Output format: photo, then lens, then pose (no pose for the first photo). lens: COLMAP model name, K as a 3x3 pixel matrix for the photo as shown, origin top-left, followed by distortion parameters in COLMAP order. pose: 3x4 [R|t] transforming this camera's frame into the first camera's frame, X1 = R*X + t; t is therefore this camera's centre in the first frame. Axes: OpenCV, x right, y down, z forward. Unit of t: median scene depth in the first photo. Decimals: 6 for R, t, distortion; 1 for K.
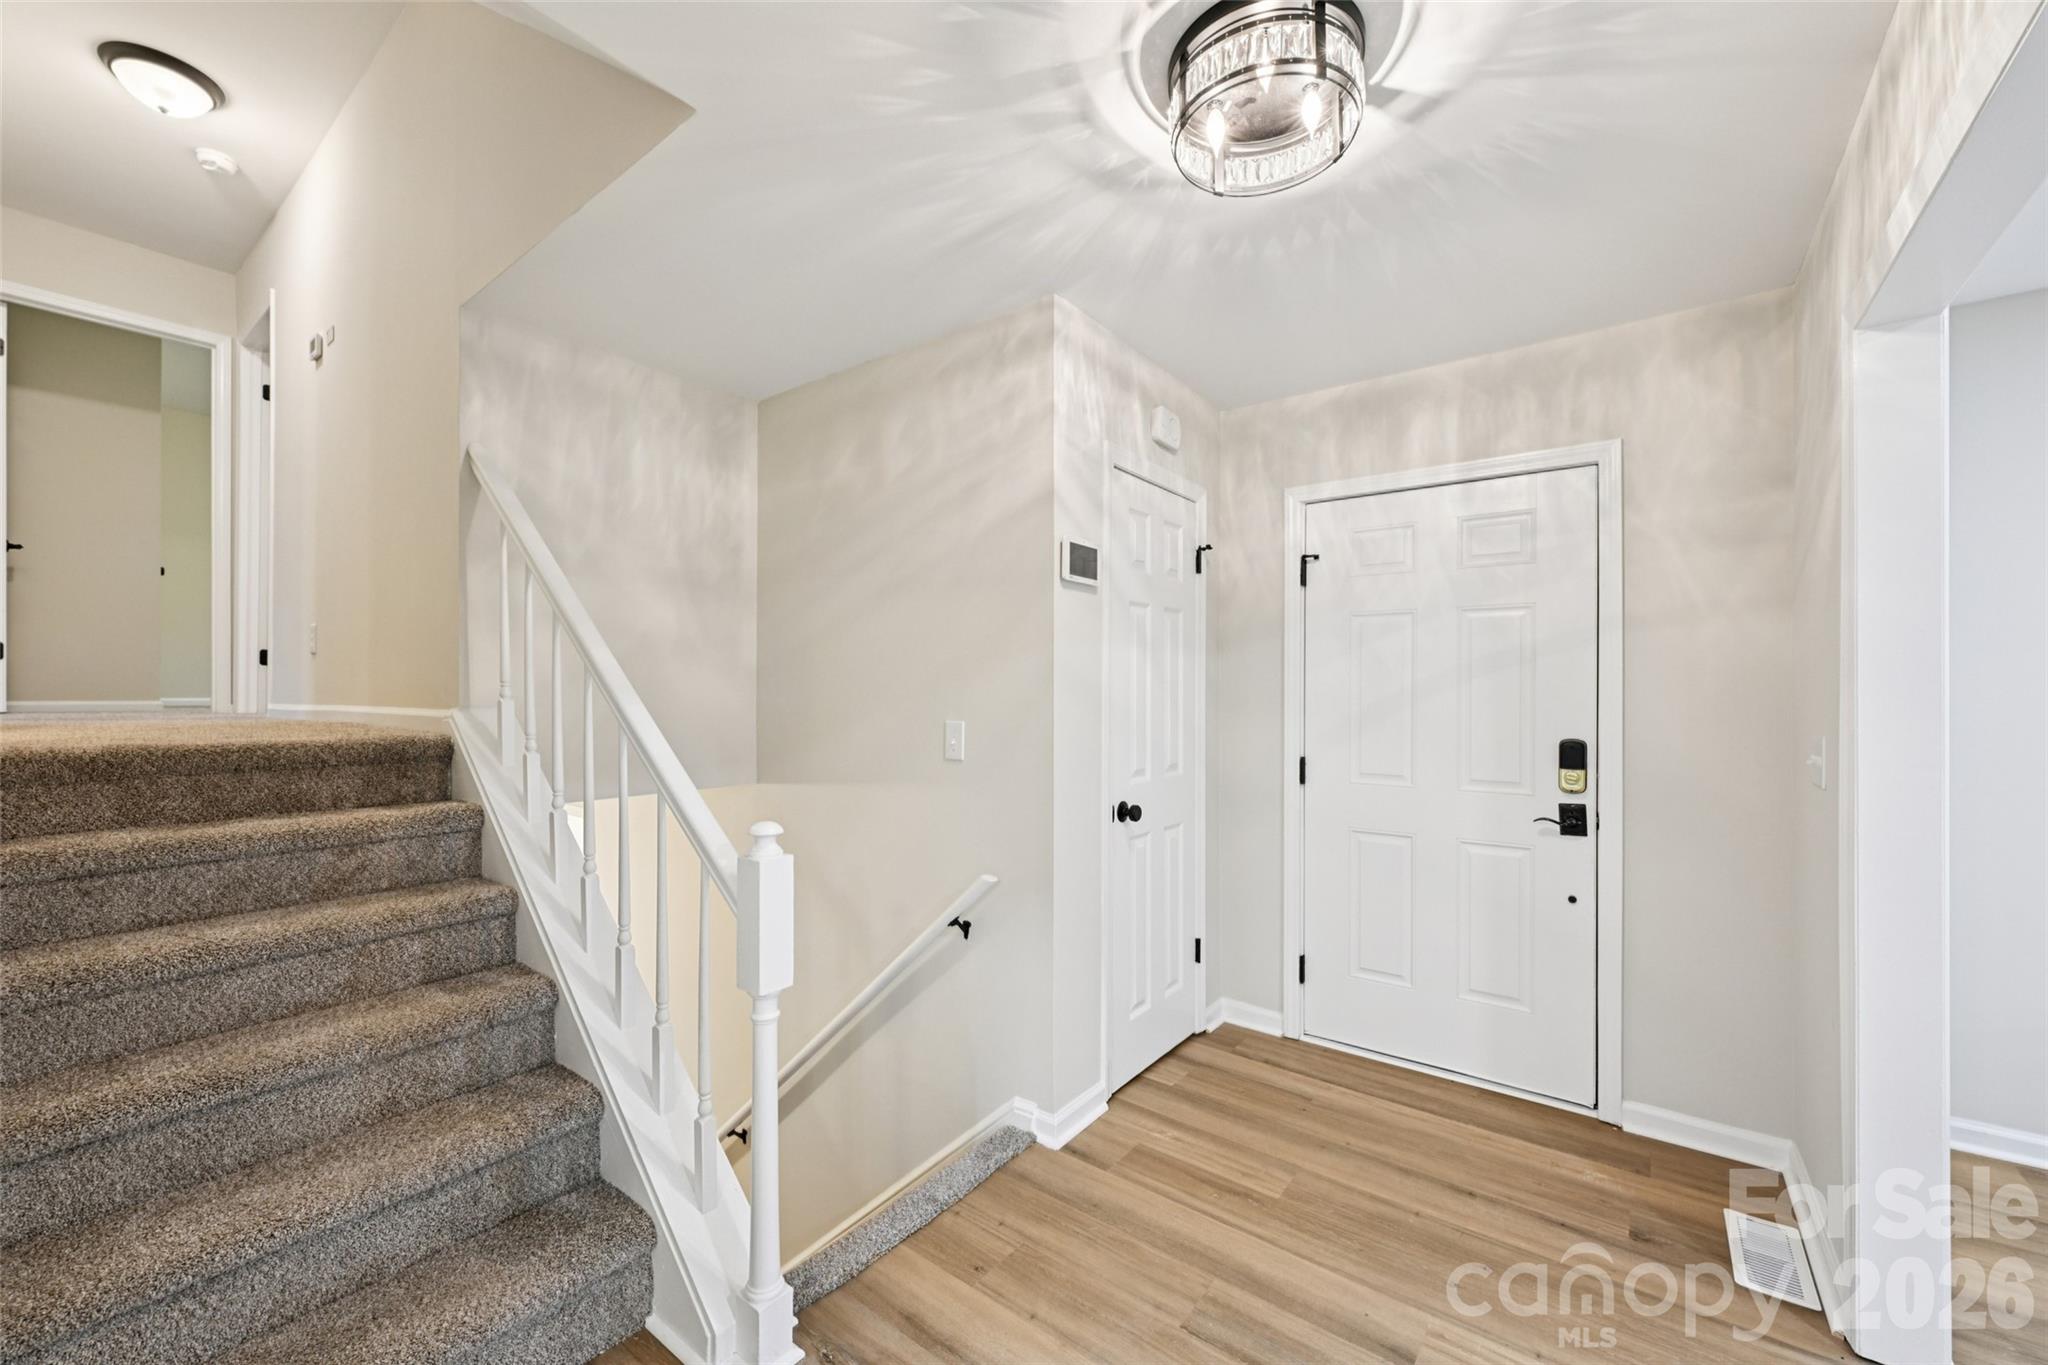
lens RADIAL K [[795.7, 0, 1024.6], [0, 795.7, 689.8], [0, 0, 1]] dist [0.001144, -0.000482]
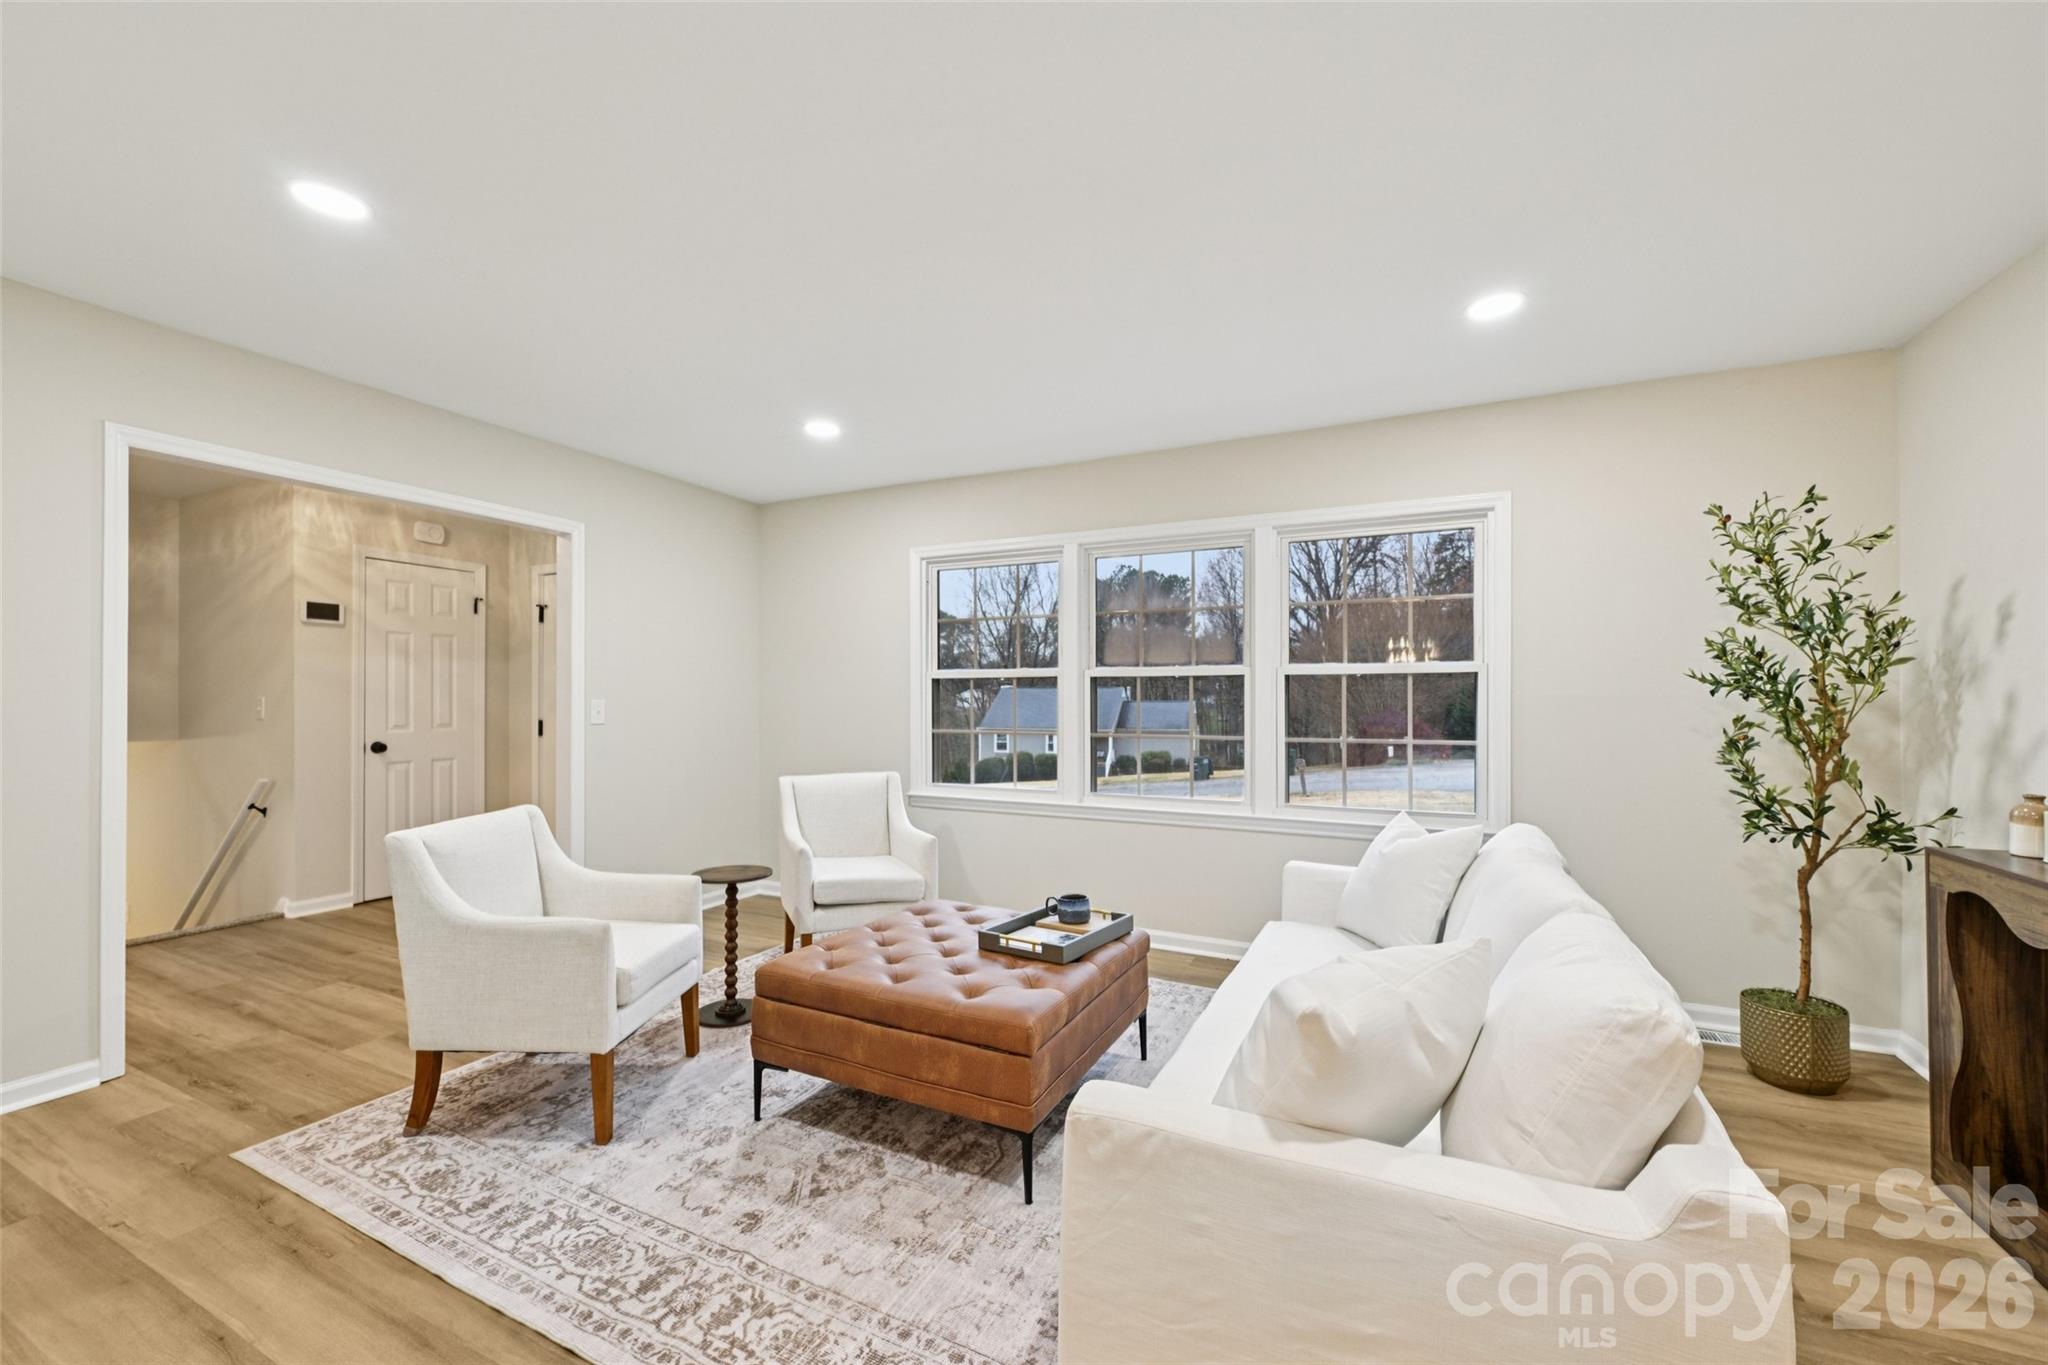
lens RADIAL K [[795.7, 0, 1025.1], [0, 795.7, 697.2], [0, 0, 1]] dist [0.001144, -0.000482]
pose [[0.979937, -0.000570, 0.199308, 1.261906], [0.000222, 0.999998, 0.001768, 0.037046], [-0.199309, -0.001689, 0.979935, -1.119946]]
